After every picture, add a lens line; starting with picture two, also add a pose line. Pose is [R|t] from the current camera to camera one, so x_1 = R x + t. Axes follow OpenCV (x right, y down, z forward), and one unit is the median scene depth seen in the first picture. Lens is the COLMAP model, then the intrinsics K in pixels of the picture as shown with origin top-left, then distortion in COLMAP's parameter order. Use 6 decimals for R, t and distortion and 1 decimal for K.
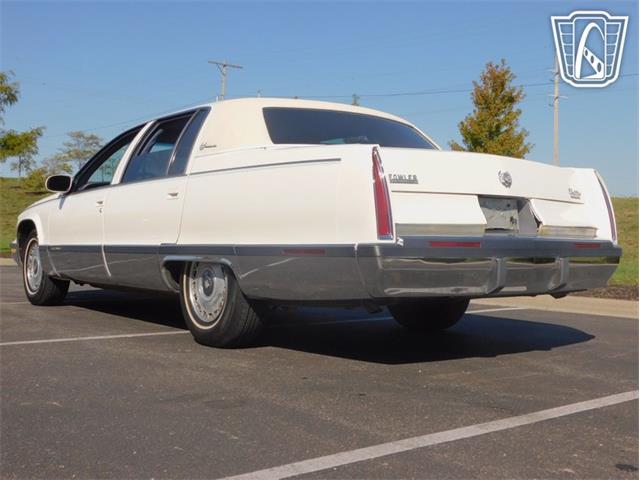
lens RADIAL K [[742.2, 0, 320.0], [0, 742.2, 240.0], [0, 0, 1]] dist [-0.012390, -0.006703]
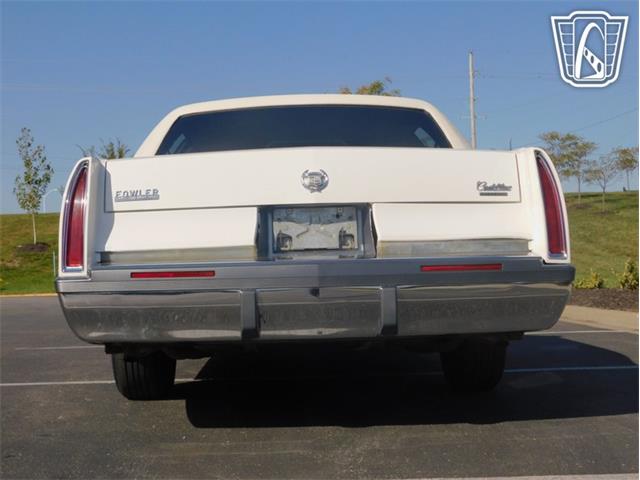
lens RADIAL K [[945.2, 0, 320.0], [0, 945.2, 240.0], [0, 0, 1]] dist [0.014124, -0.000777]
pose [[0.819083, -0.049777, -0.571511, 0.674069], [0.034375, 0.998697, -0.037717, 0.009684], [0.572644, 0.011248, 0.819727, 0.210099]]
